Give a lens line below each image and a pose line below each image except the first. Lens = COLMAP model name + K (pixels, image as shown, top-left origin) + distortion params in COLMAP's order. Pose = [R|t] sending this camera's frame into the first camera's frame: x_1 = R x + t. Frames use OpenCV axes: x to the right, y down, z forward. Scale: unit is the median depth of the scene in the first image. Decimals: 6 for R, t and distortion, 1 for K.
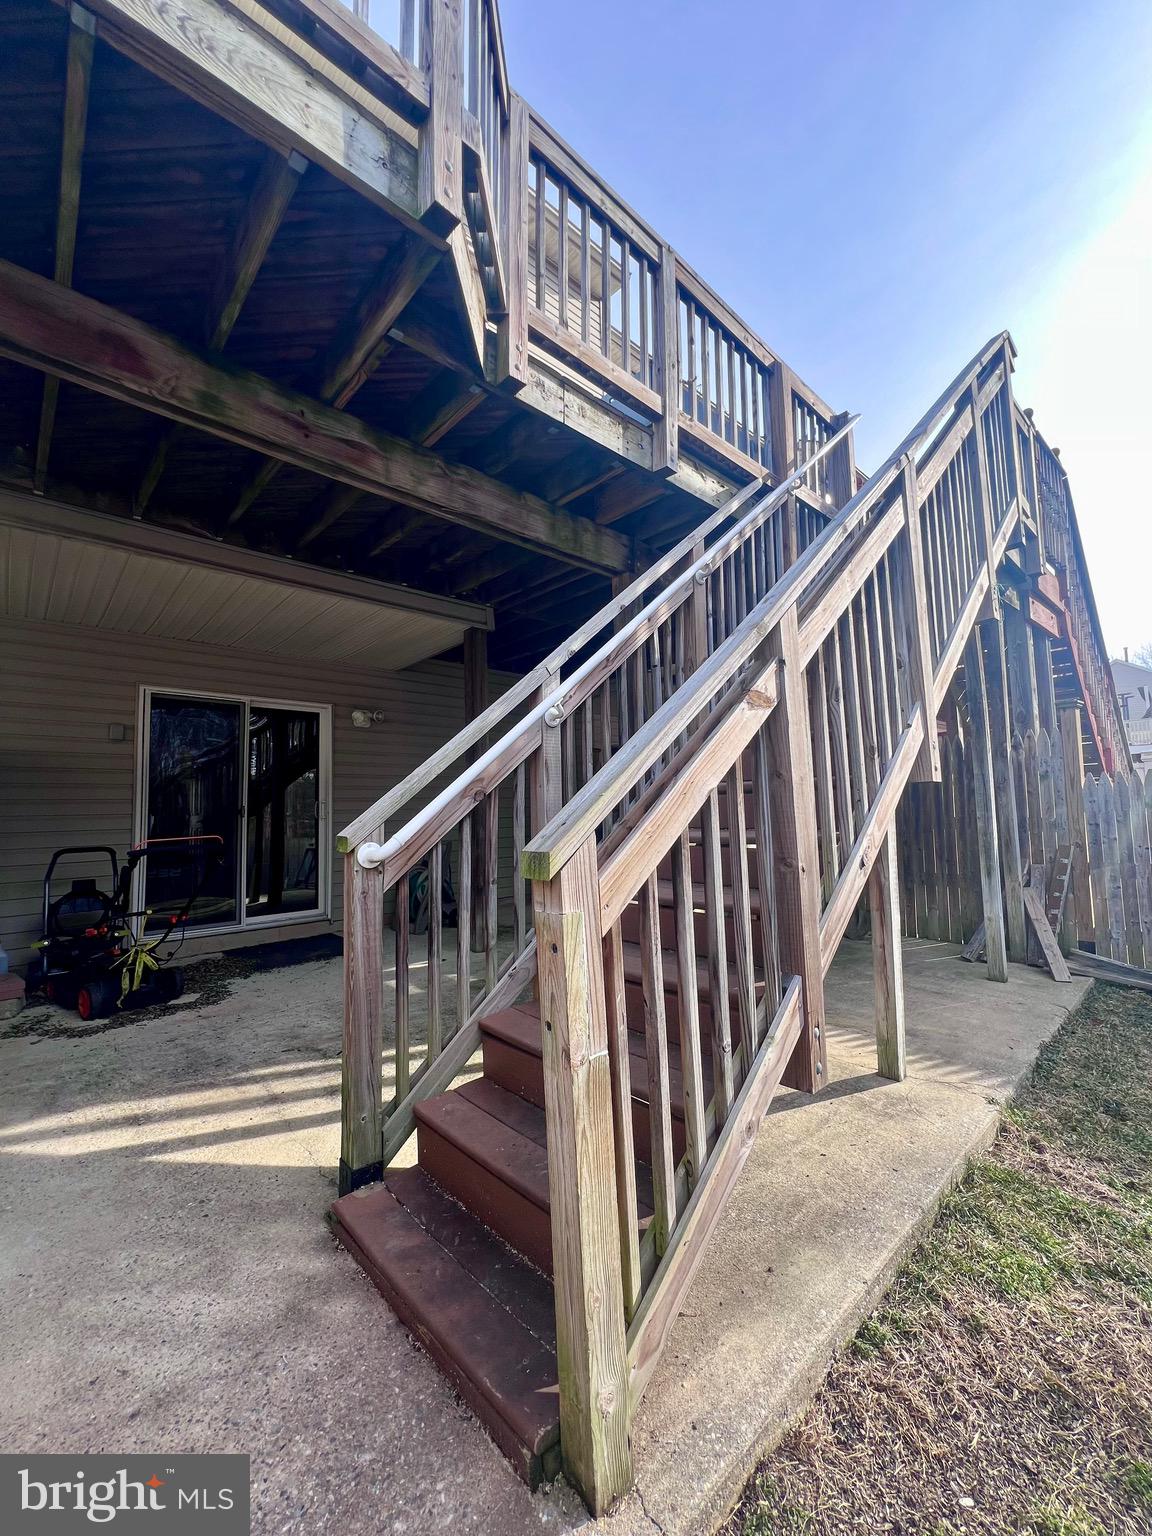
lens RADIAL K [[606.6, 0, 582.4], [0, 606.6, 768.3], [0, 0, 1]] dist [-0.001694, 0.001035]
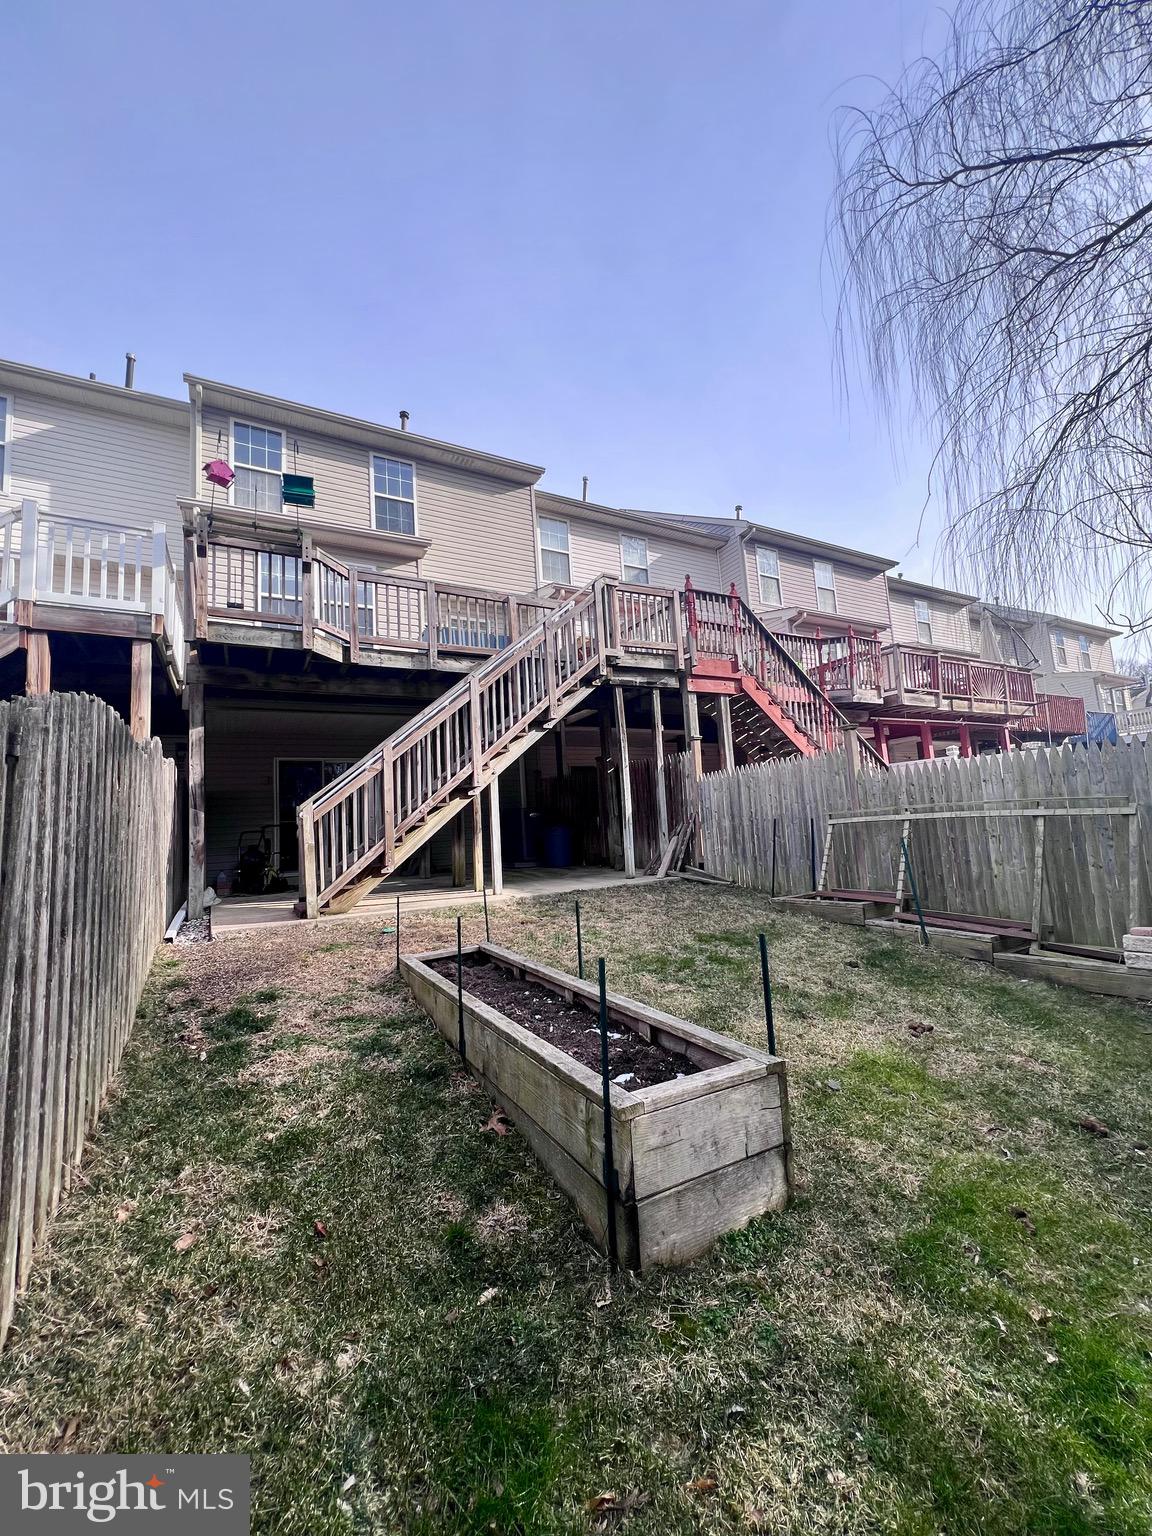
lens RADIAL K [[606.6, 0, 568.6], [0, 606.6, 765.7], [0, 0, 1]] dist [-0.001694, 0.001035]
pose [[0.967669, -0.062541, -0.244345, 1.209425], [0.056585, 0.997906, -0.031325, 0.027867], [0.245793, 0.016486, 0.969182, -1.237000]]
